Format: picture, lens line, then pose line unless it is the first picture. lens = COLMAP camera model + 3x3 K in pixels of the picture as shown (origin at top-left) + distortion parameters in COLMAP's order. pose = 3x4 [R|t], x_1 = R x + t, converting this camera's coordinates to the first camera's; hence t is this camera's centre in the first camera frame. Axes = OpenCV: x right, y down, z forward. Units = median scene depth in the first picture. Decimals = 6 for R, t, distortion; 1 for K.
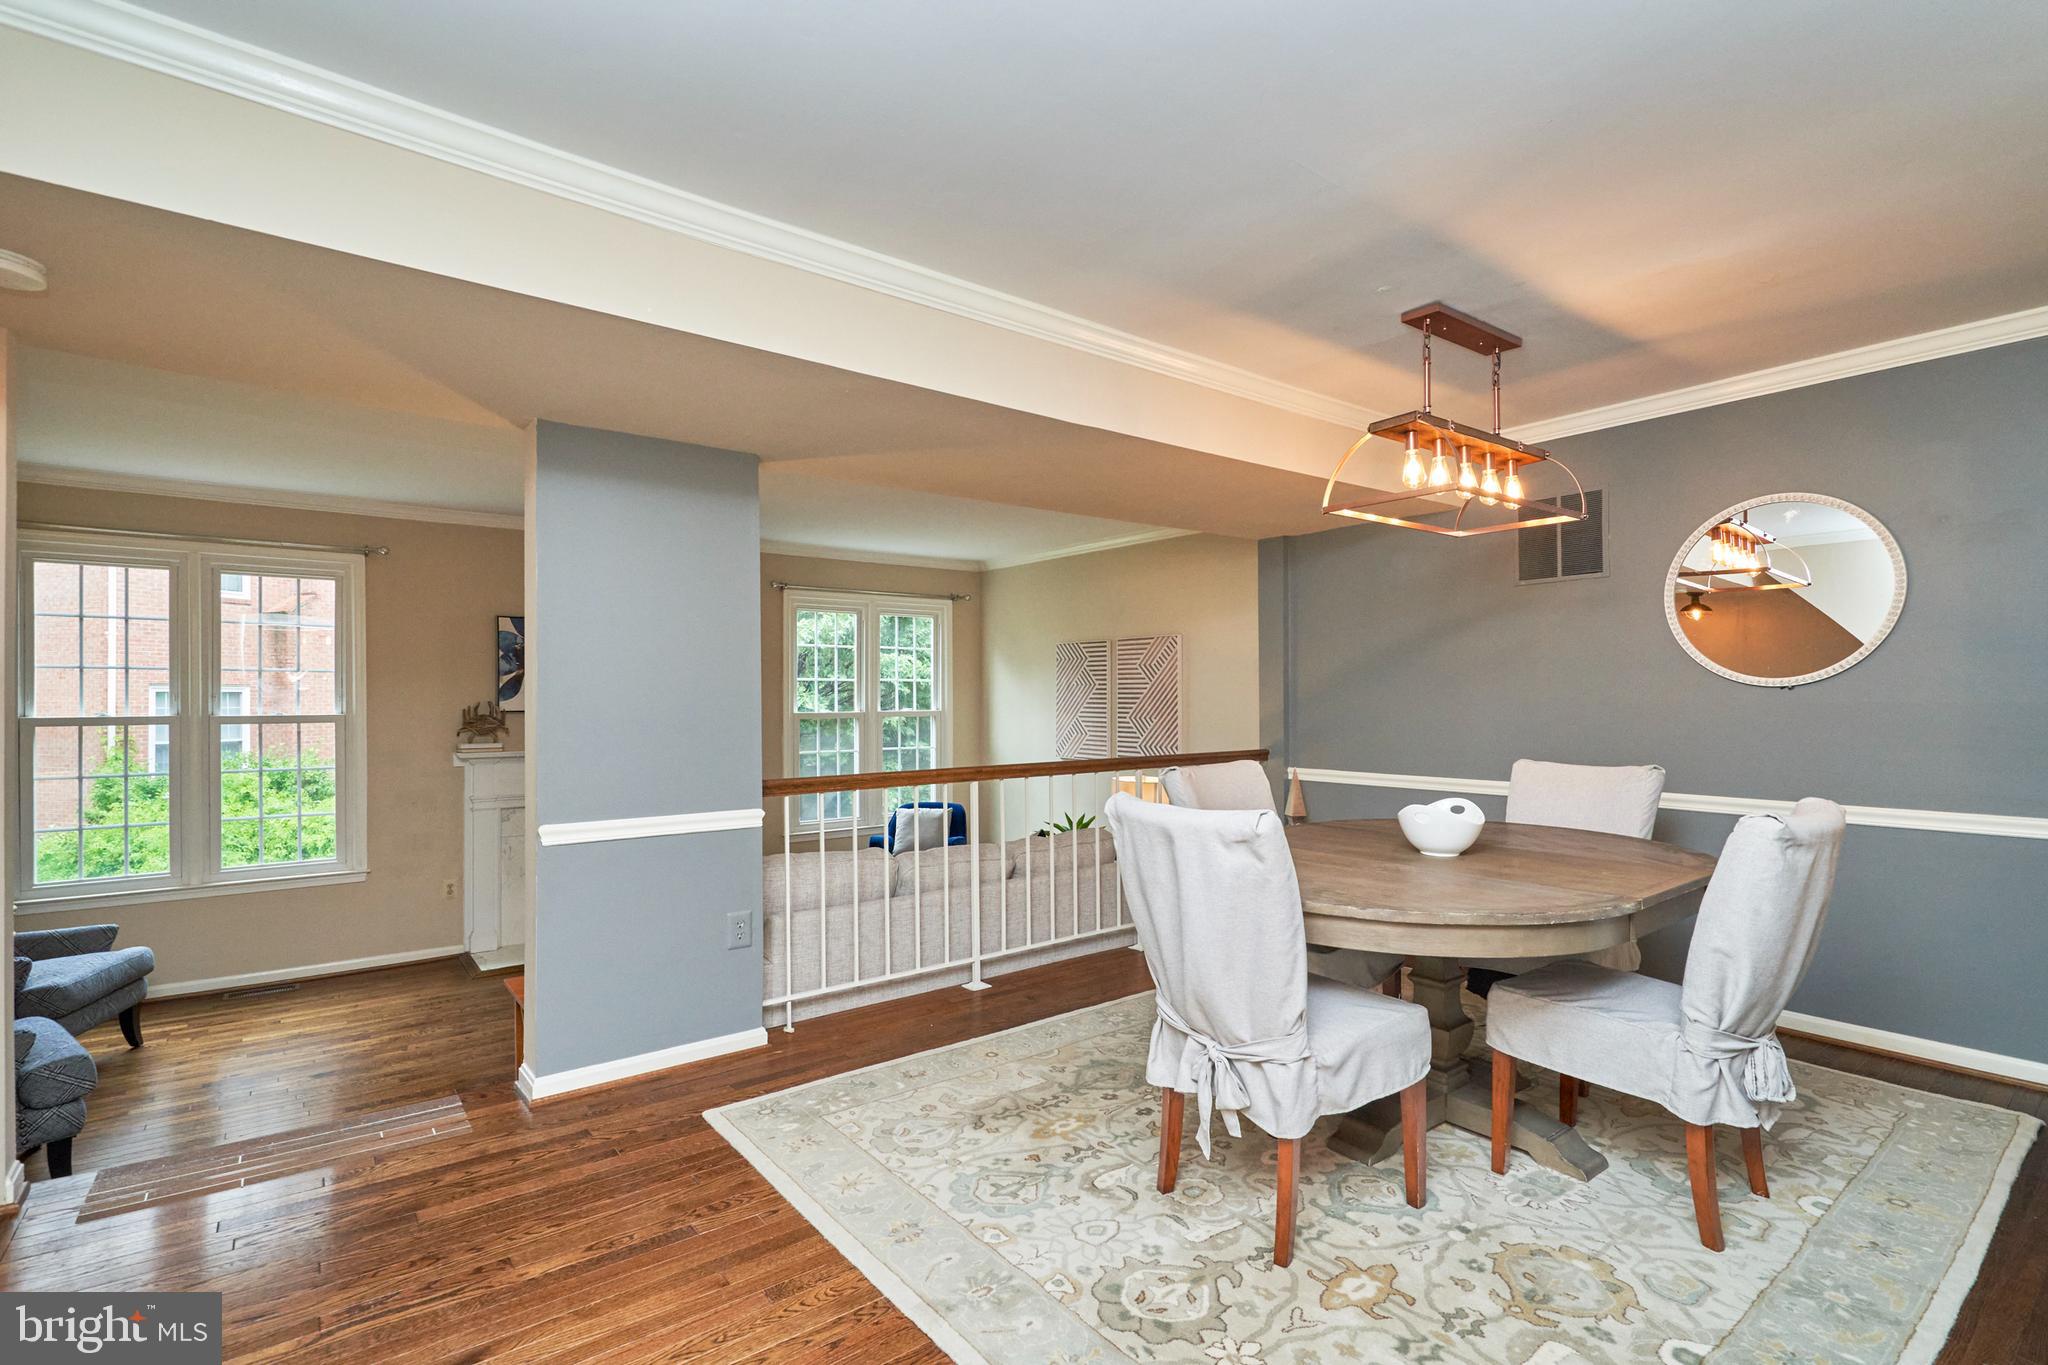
lens RADIAL K [[935.9, 0, 977.0], [0, 935.9, 692.0], [0, 0, 1]] dist [-0.003700, -0.000832]
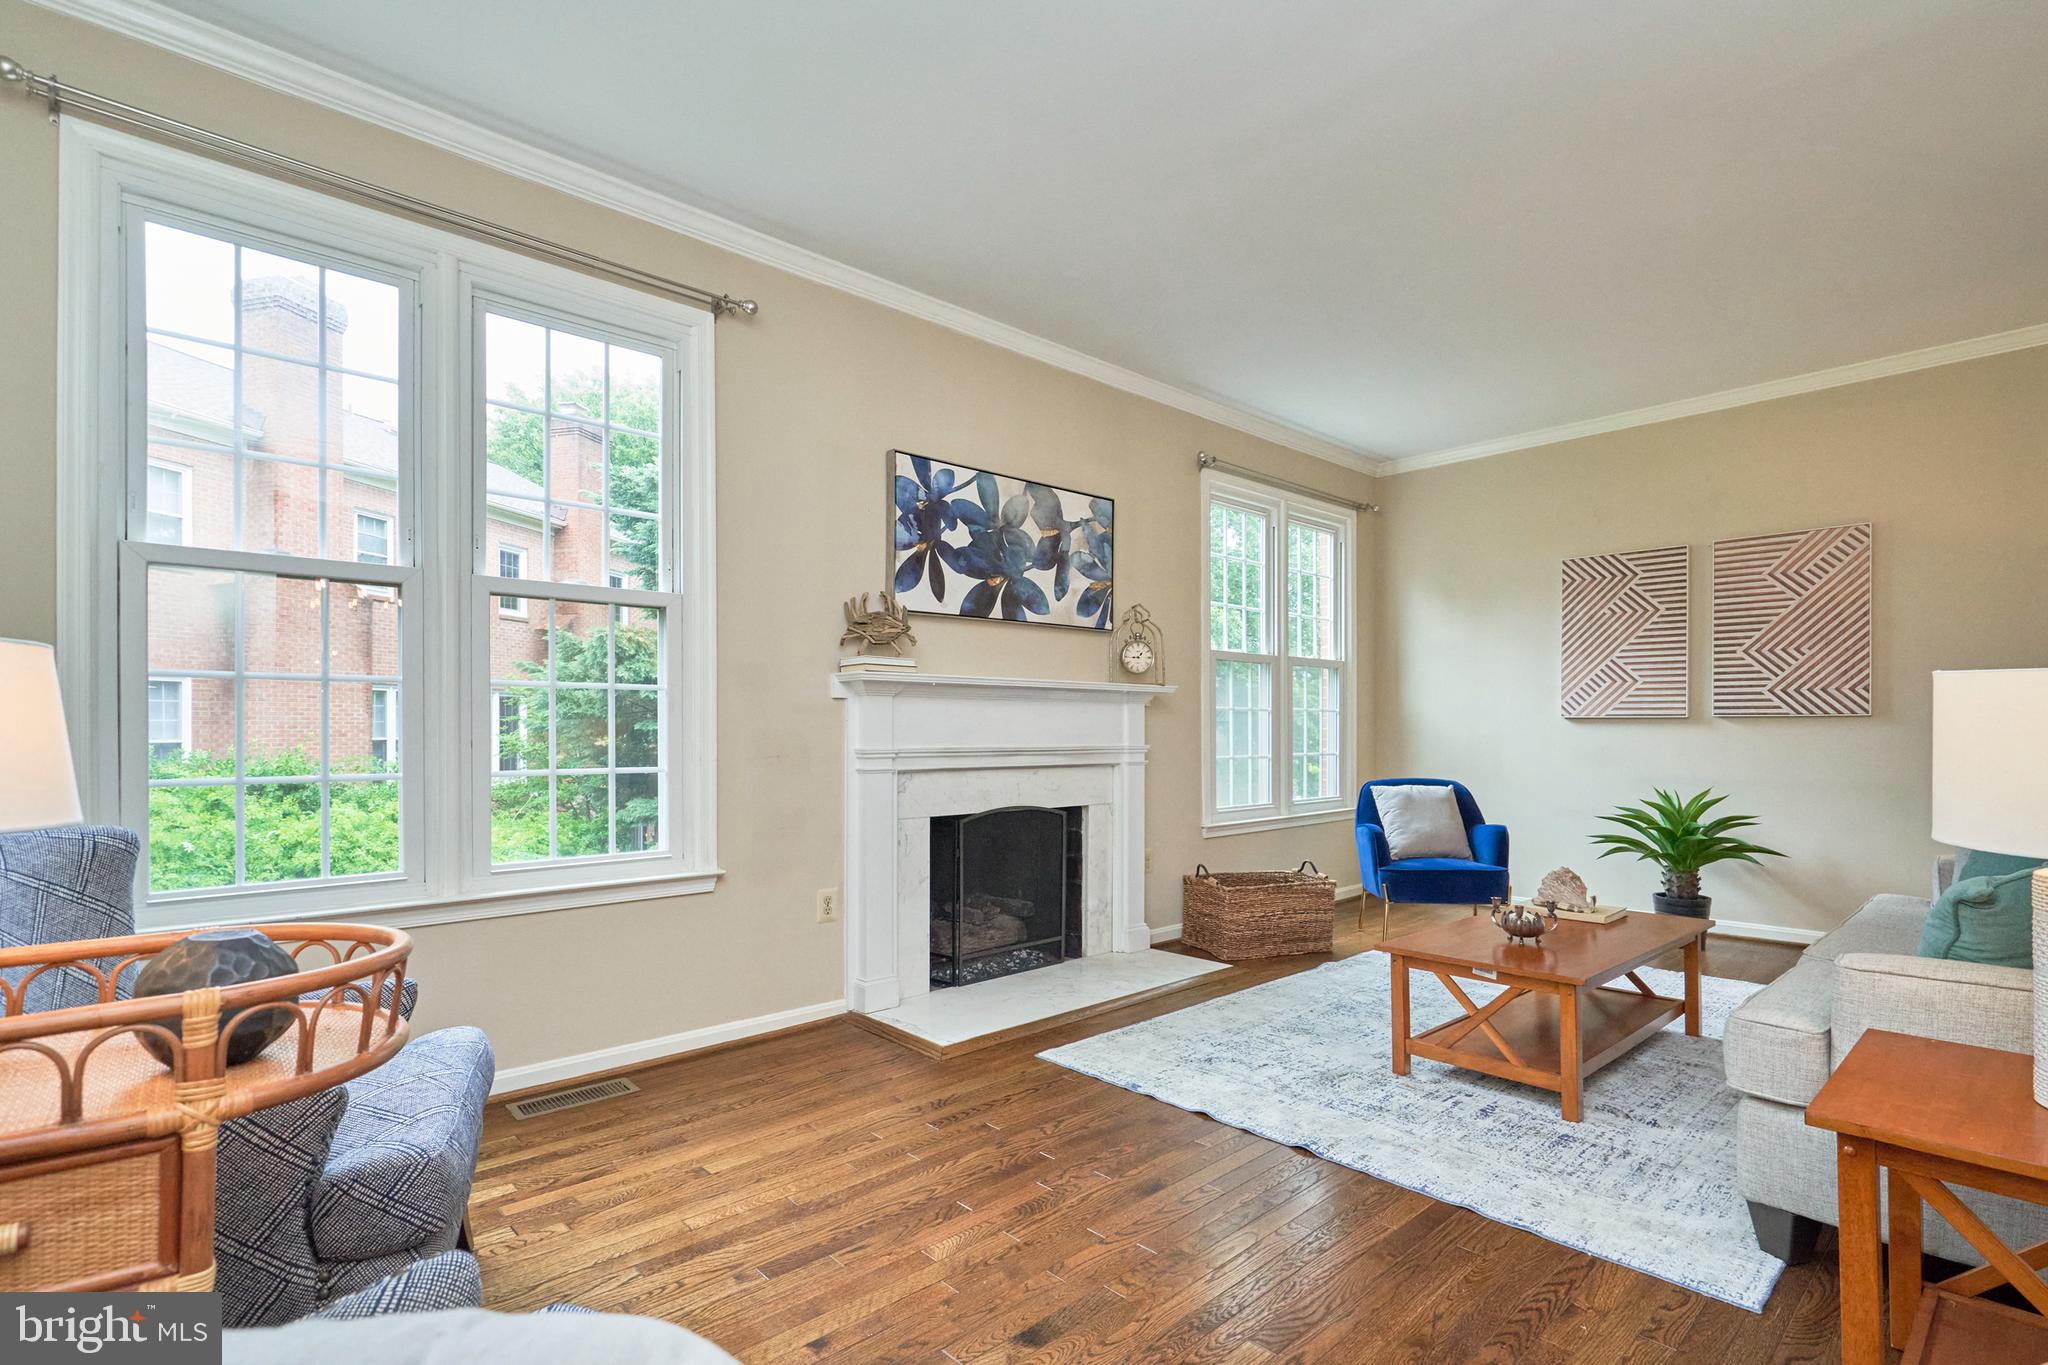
lens RADIAL K [[951.1, 0, 994.5], [0, 951.1, 721.8], [0, 0, 1]] dist [-0.002033, -0.000171]
pose [[0.996168, 0.008057, 0.087087, -0.509753], [-0.008070, 0.999967, -0.000201, 0.094092], [-0.087086, -0.000503, 0.996201, 0.392056]]
